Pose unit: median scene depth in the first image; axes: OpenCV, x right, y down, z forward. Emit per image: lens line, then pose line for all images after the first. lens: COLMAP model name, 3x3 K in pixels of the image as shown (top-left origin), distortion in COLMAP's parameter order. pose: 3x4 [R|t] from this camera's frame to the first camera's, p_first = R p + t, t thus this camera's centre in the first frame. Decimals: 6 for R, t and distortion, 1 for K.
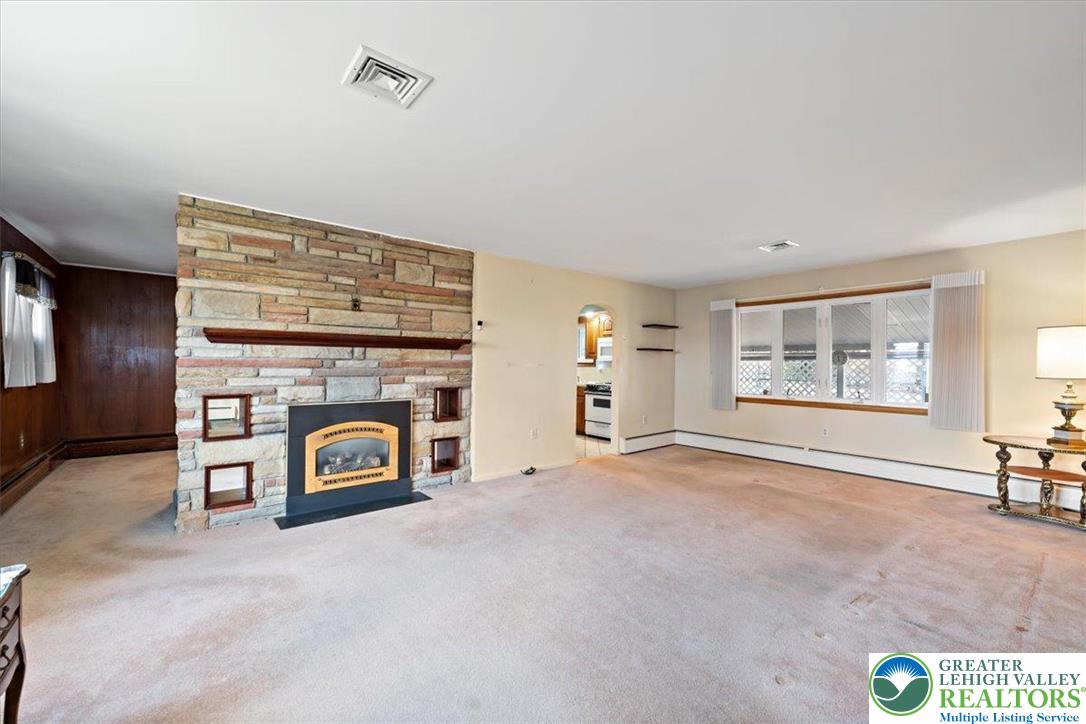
lens RADIAL K [[438.5, 0, 542.6], [0, 438.5, 364.8], [0, 0, 1]] dist [-0.000720, 0.000479]
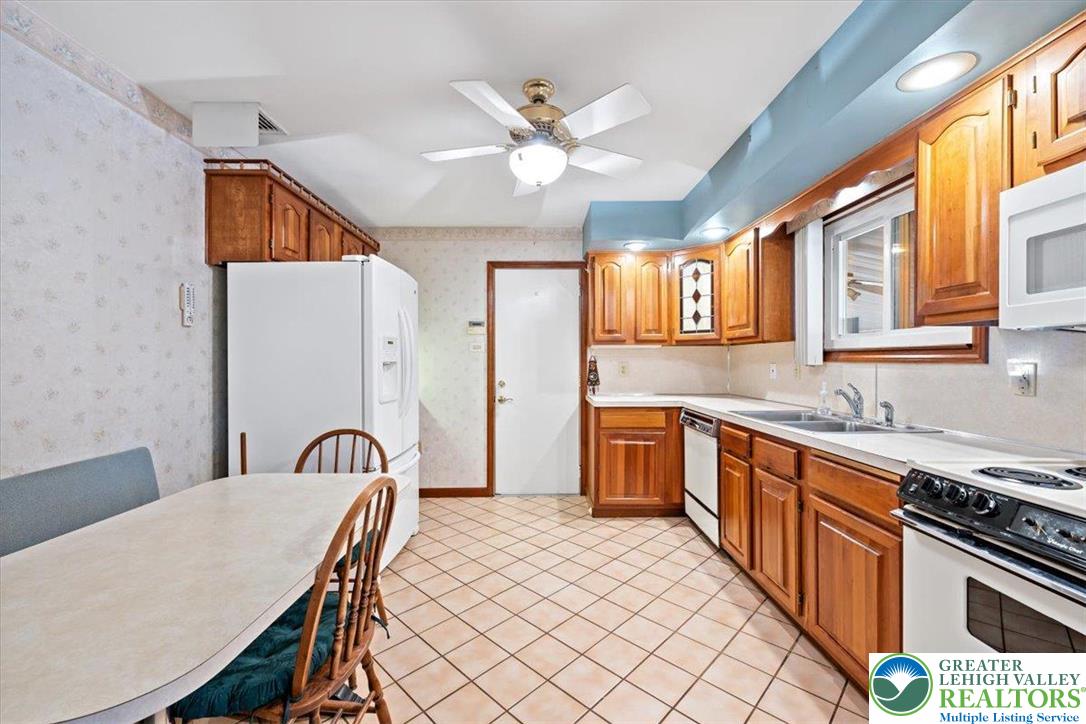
lens RADIAL K [[438.5, 0, 539.4], [0, 438.5, 358.0], [0, 0, 1]] dist [-0.000720, 0.000479]
pose [[0.768824, -0.015069, -0.639282, 0.190036], [0.009818, 0.999883, -0.011762, 0.004532], [0.639385, 0.002766, 0.768882, 1.487257]]
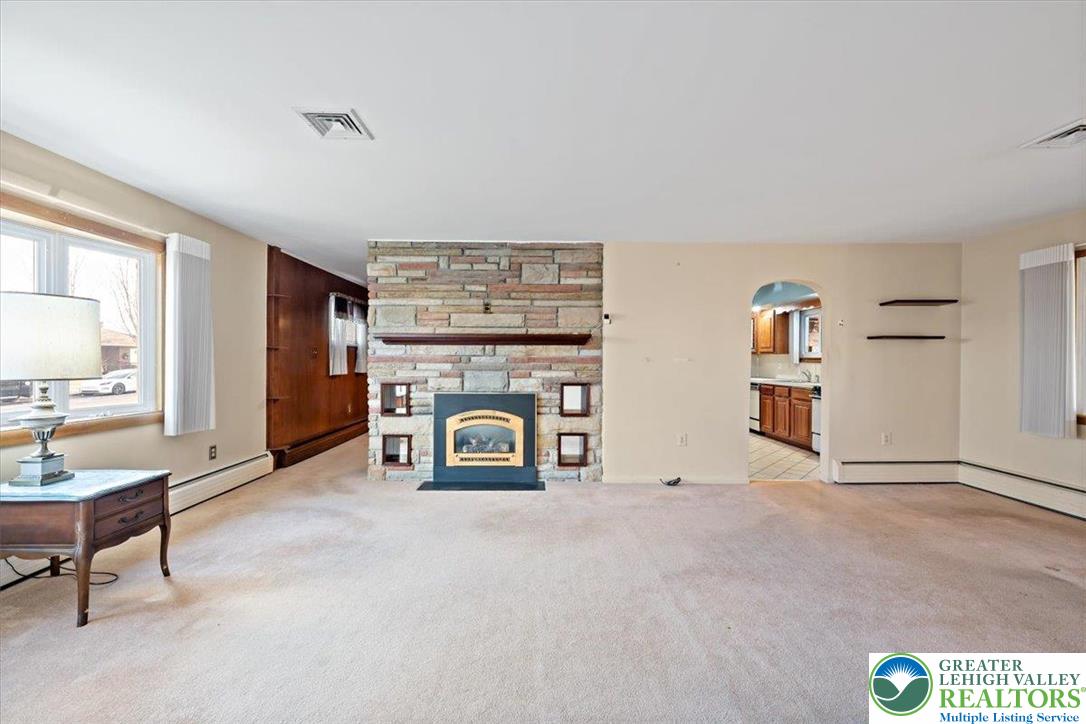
lens RADIAL K [[438.5, 0, 541.5], [0, 438.5, 360.2], [0, 0, 1]] dist [-0.000720, 0.000479]
pose [[0.779209, -0.003768, -0.626753, 0.401640], [0.001310, 0.999990, -0.004382, 0.004397], [0.626763, 0.002593, 0.779206, 0.196682]]
